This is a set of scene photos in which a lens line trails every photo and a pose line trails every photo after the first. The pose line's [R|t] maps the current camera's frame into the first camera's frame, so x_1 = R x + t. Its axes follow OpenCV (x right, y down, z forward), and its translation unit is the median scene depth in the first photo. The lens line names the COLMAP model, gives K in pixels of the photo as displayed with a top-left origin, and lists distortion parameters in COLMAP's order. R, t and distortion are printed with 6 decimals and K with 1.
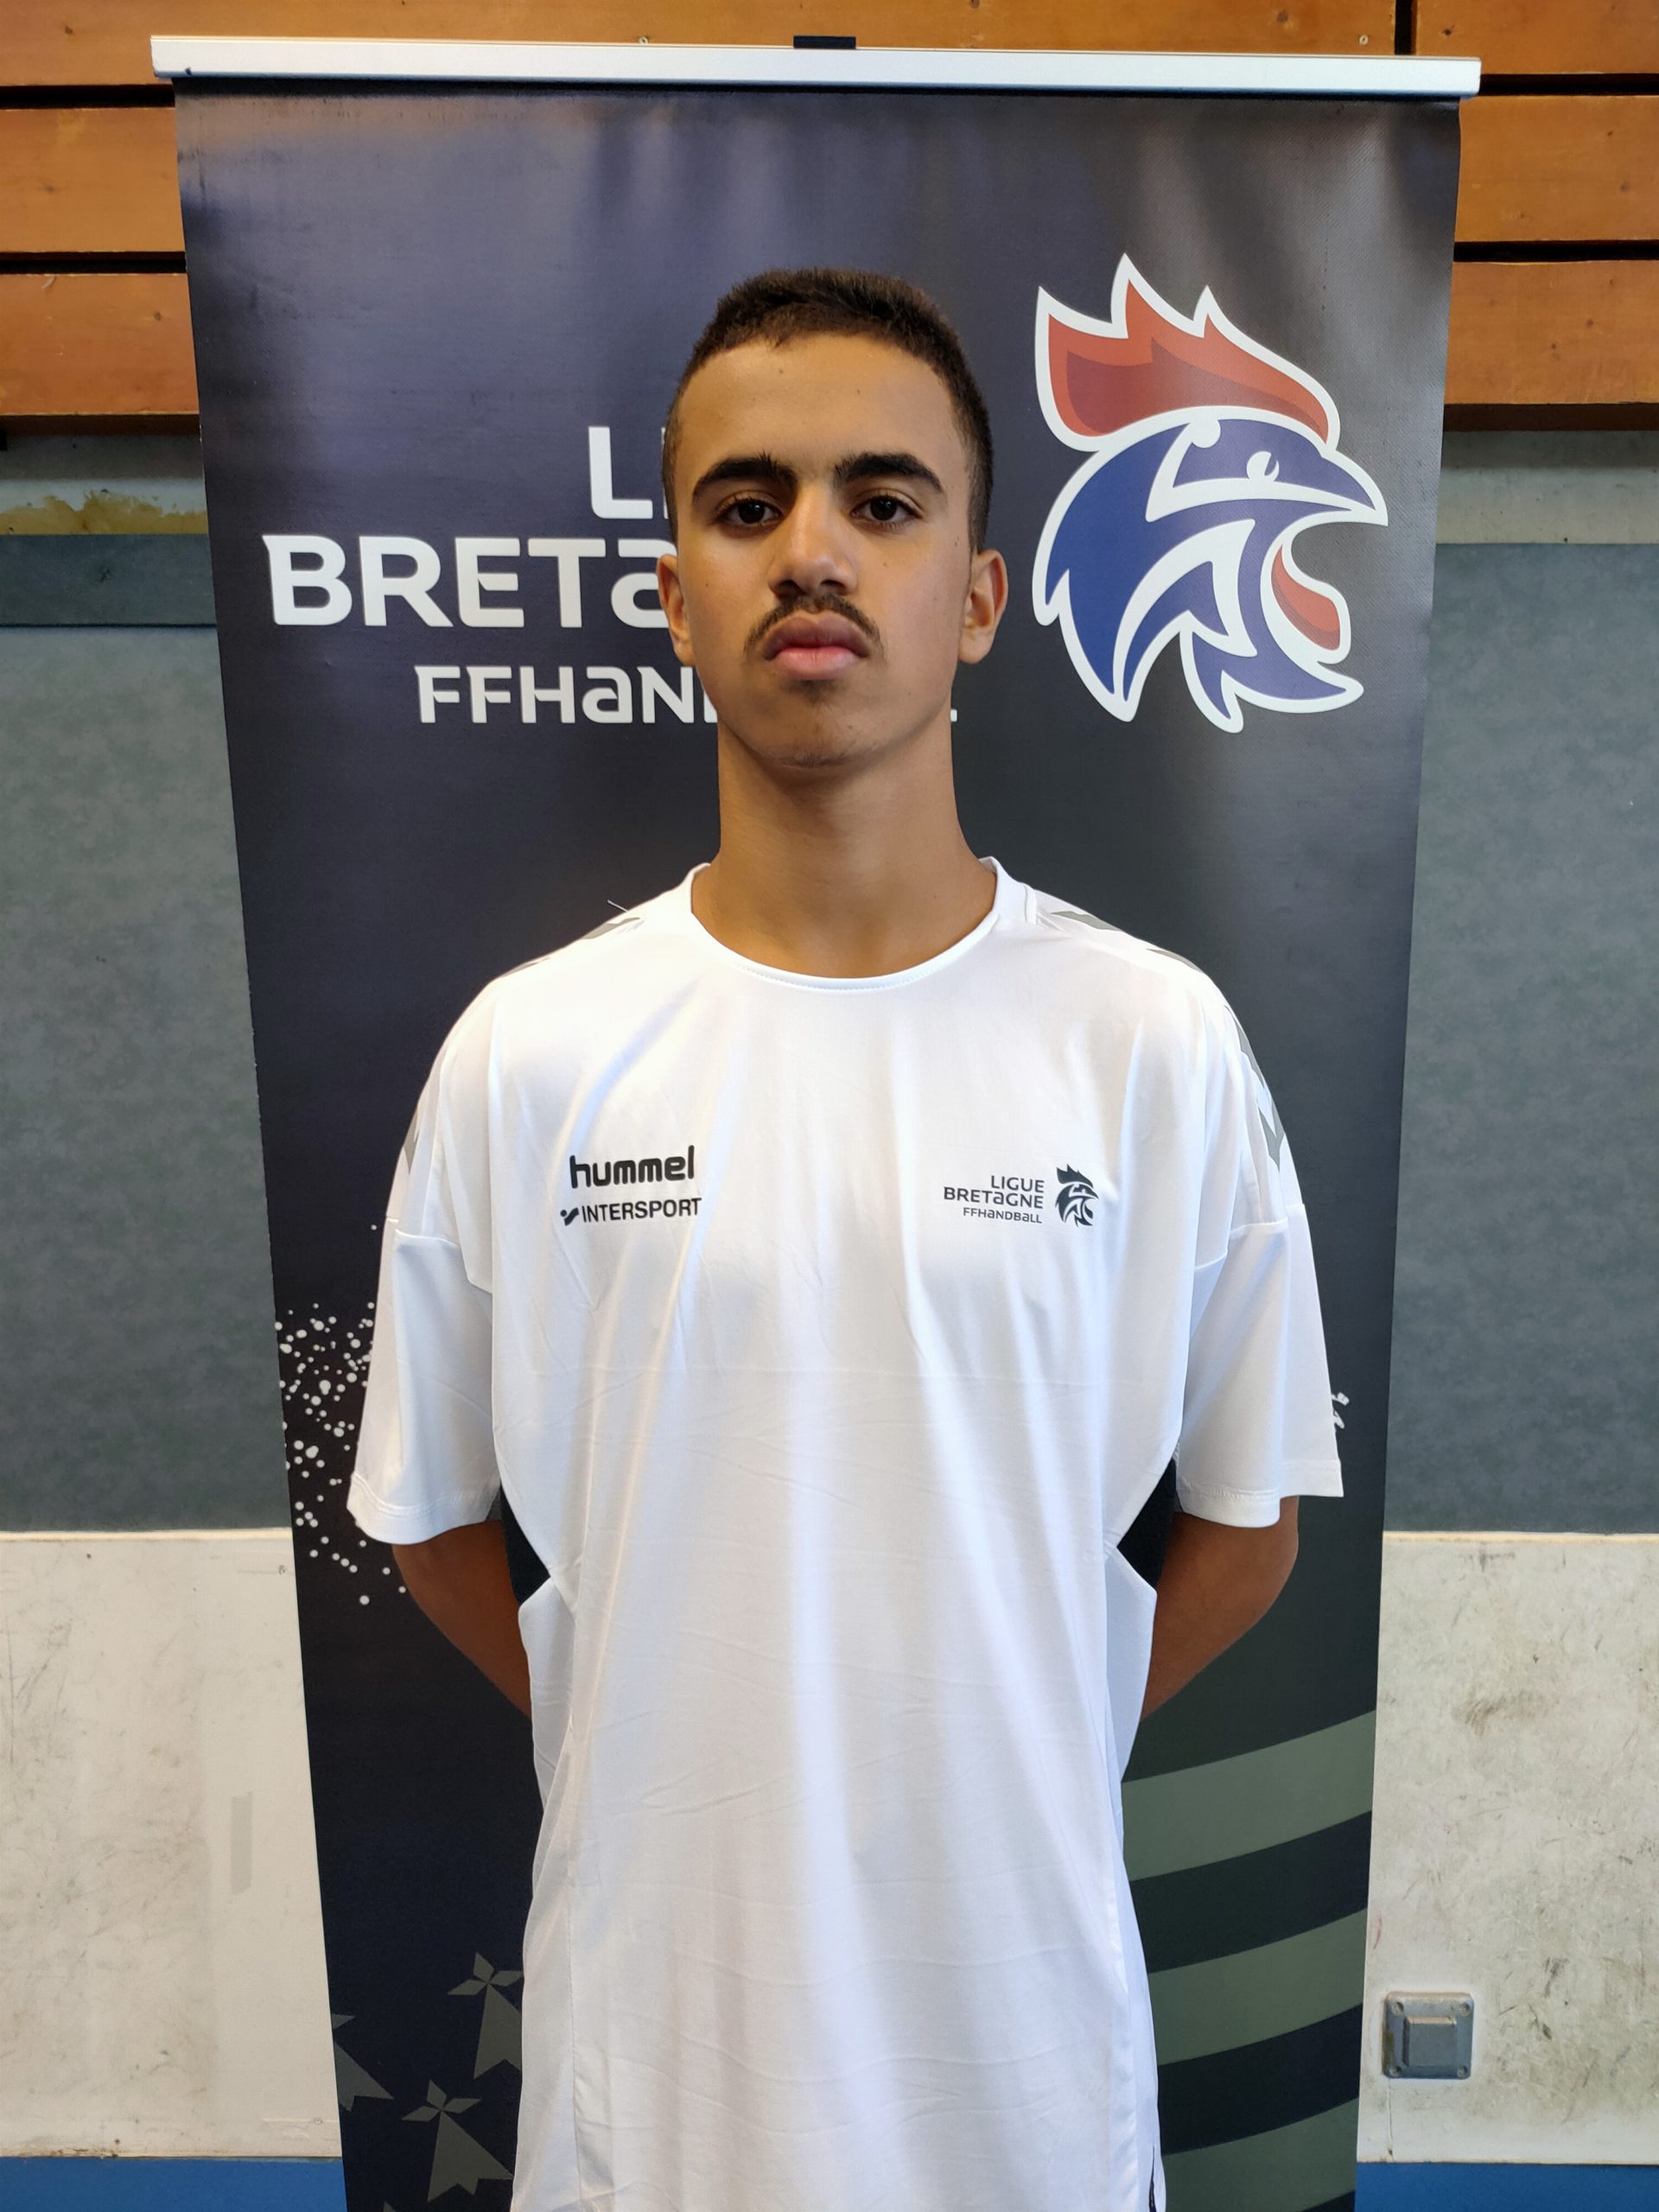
lens RADIAL K [[1715.7, 0, 839.9], [0, 1715.7, 1107.4], [0, 0, 1]] dist [0.045792, -0.060005]
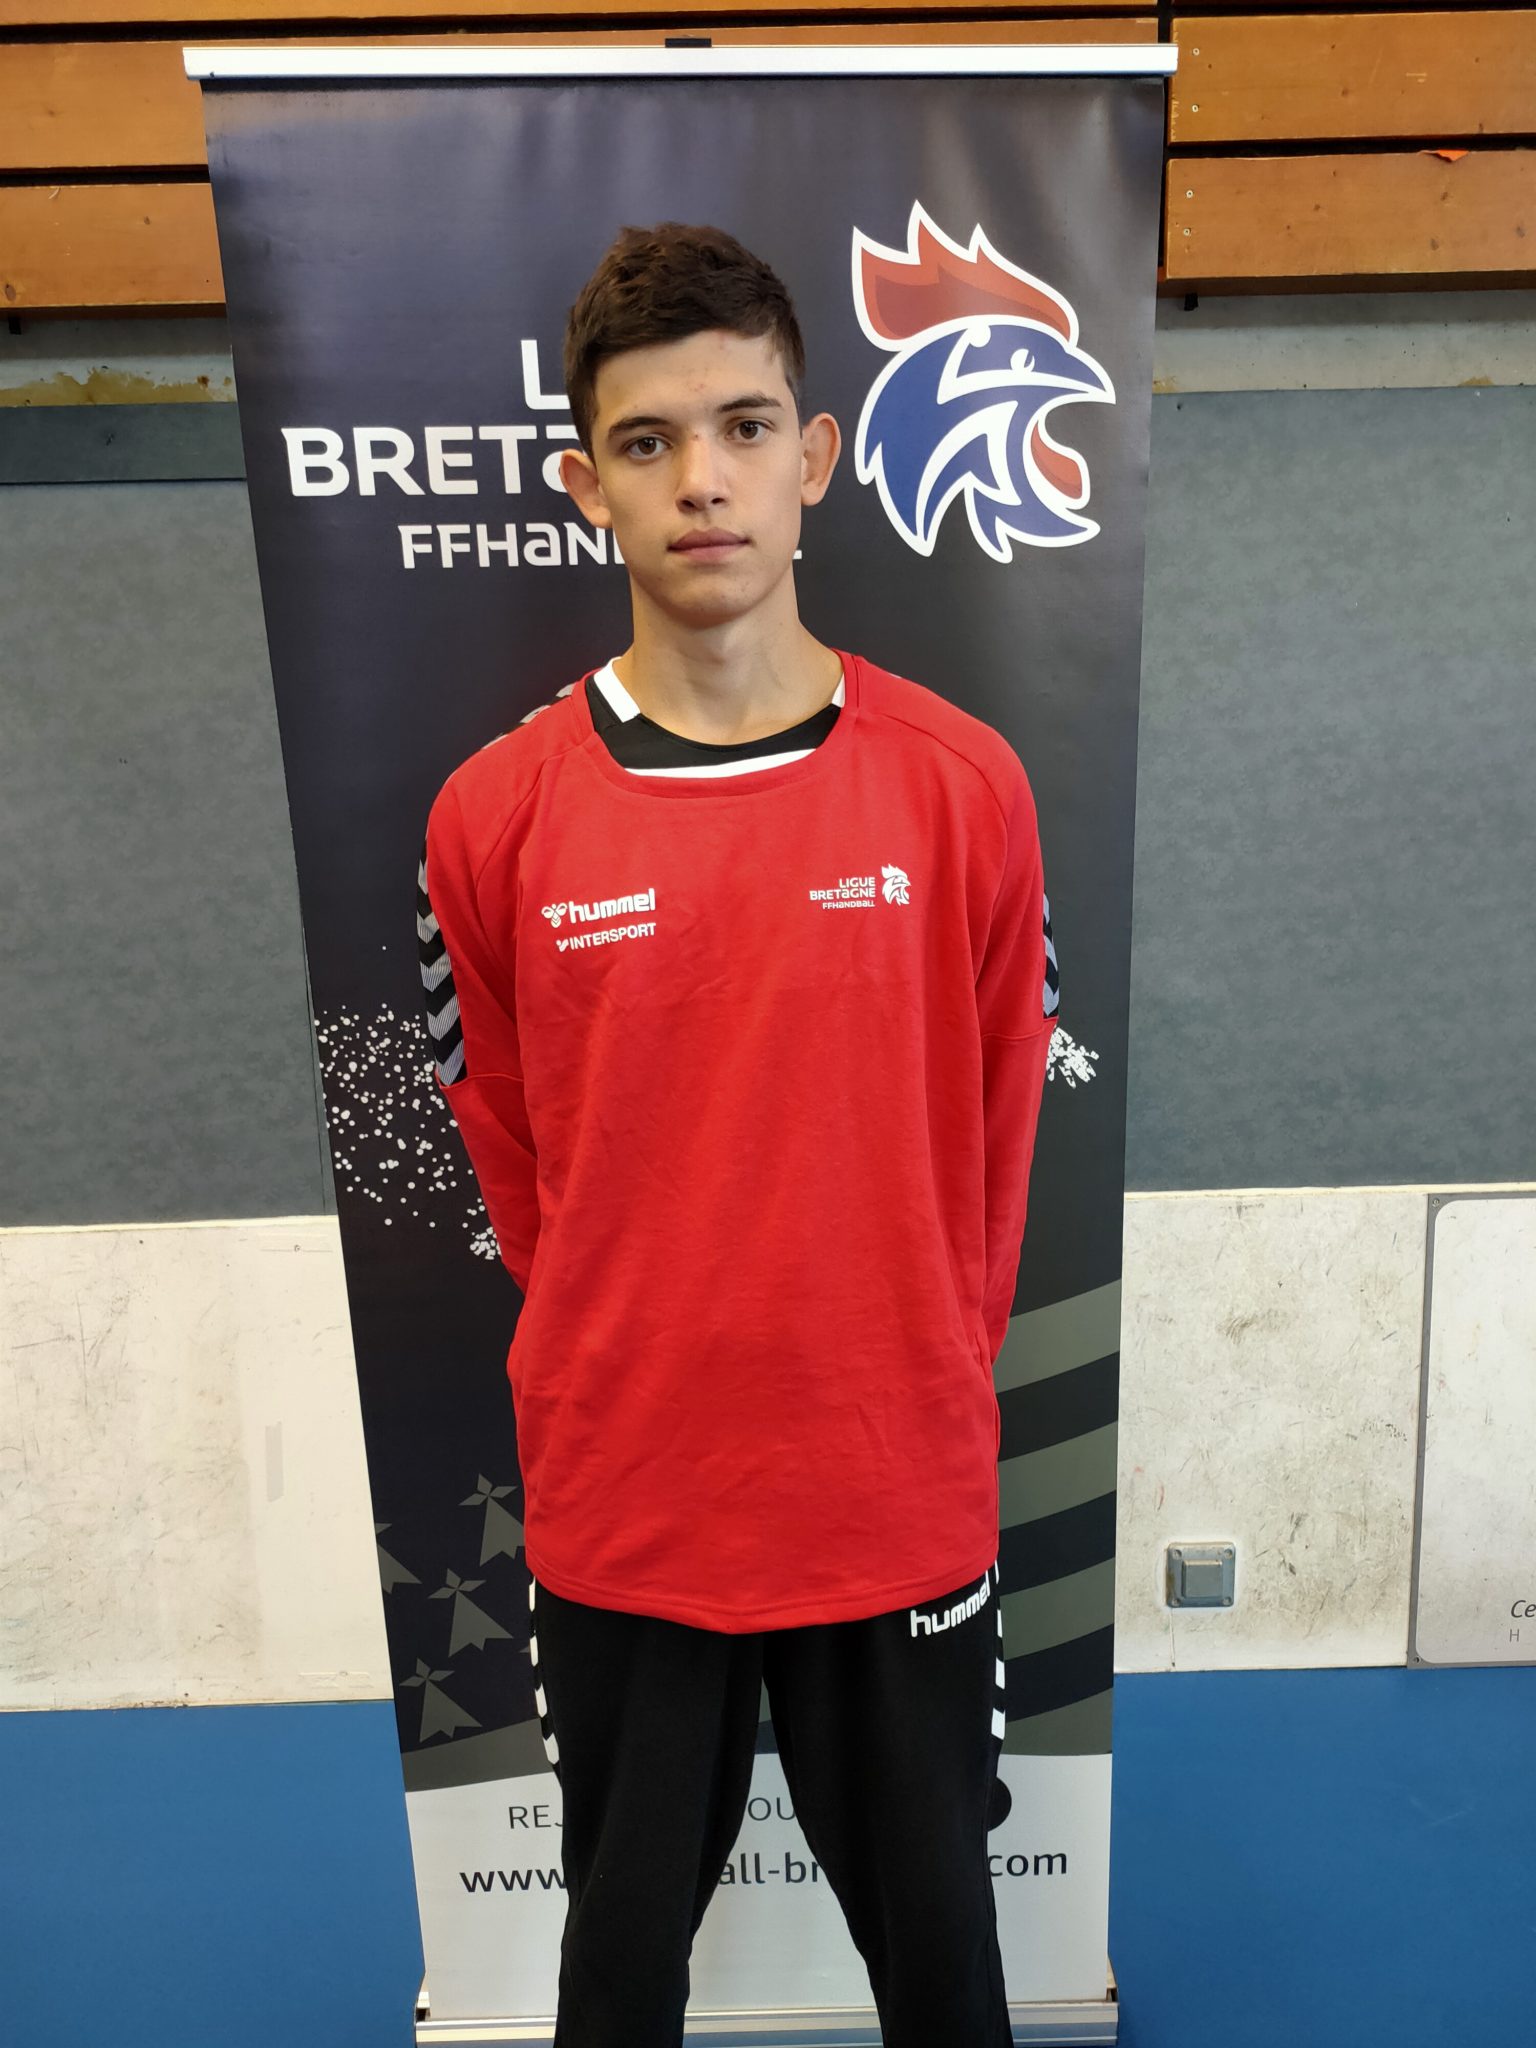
lens RADIAL K [[1560.8, 0, 773.9], [0, 1560.8, 1033.0], [0, 0, 1]] dist [0.064100, -0.082827]
pose [[0.999334, -0.028316, 0.023021, 0.007297], [0.026223, 0.995896, 0.086629, 0.039473], [-0.025380, -0.085967, 0.995975, -0.260703]]
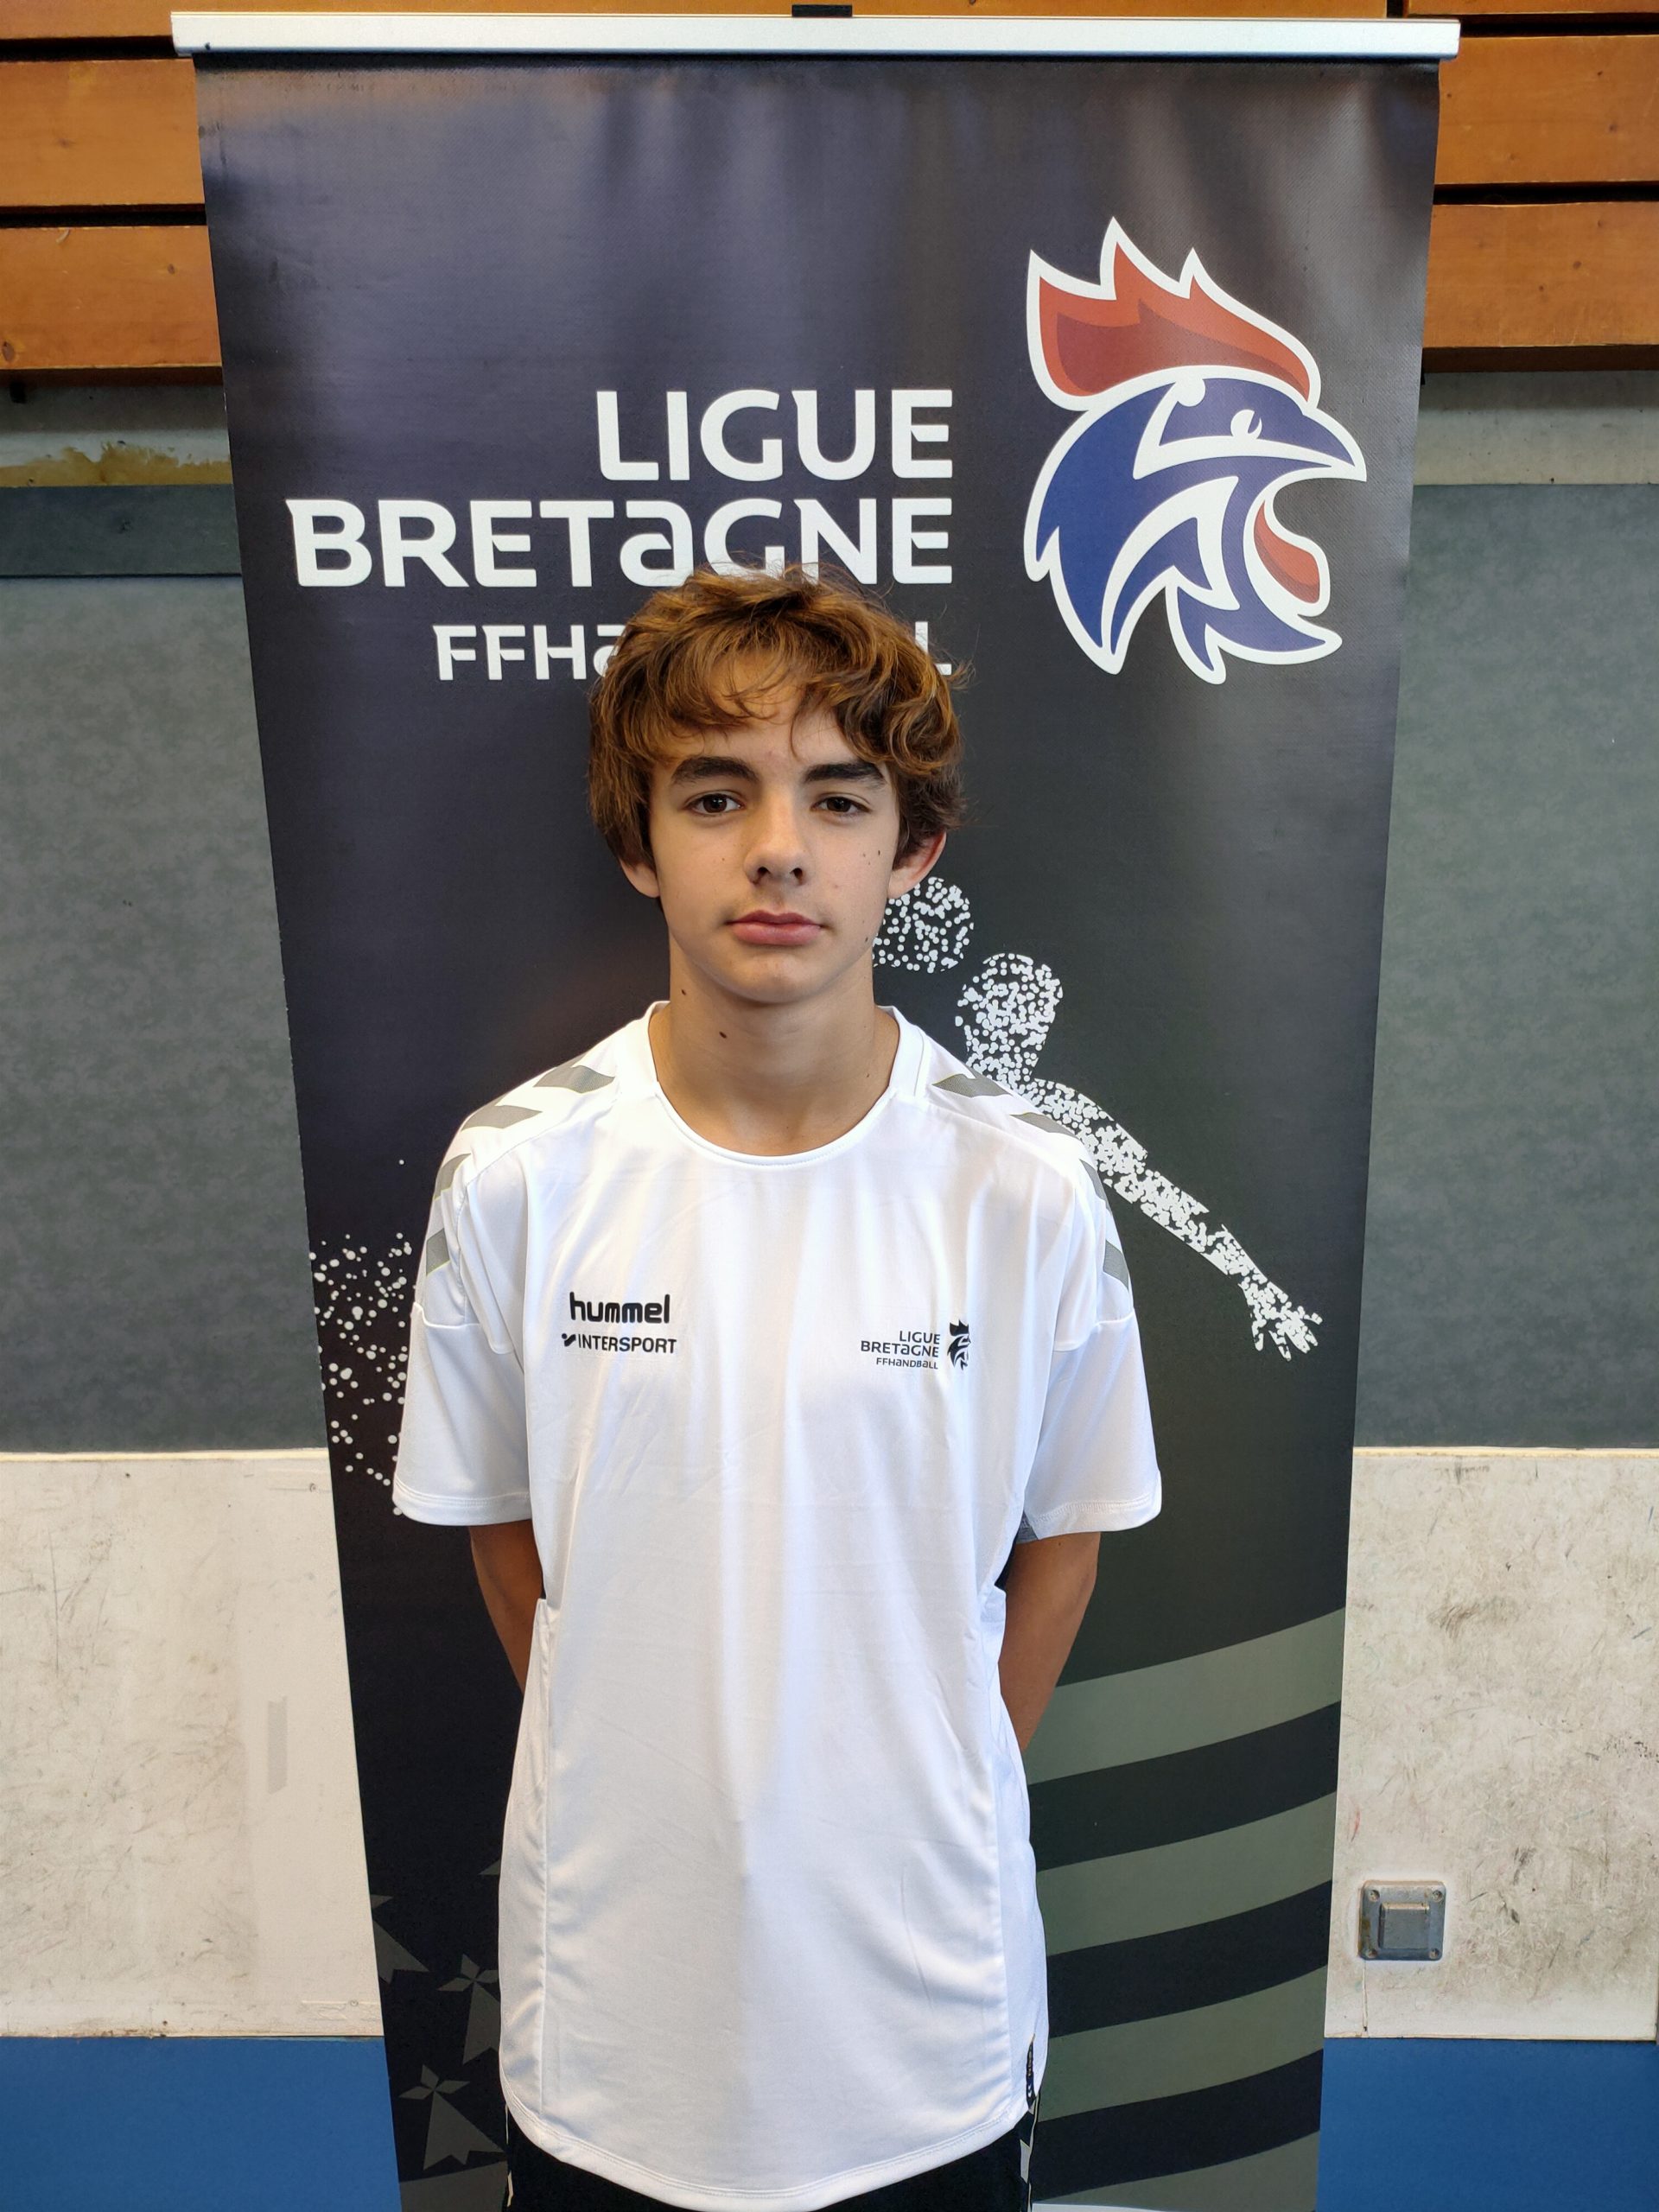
lens RADIAL K [[1693.5, 0, 829.3], [0, 1693.5, 1117.9], [0, 0, 1]] dist [0.058675, -0.077914]
pose [[0.999964, -0.004866, -0.006943, -0.000295], [0.005177, 0.998949, 0.045552, -0.003216], [0.006714, -0.045586, 0.998938, -0.044410]]
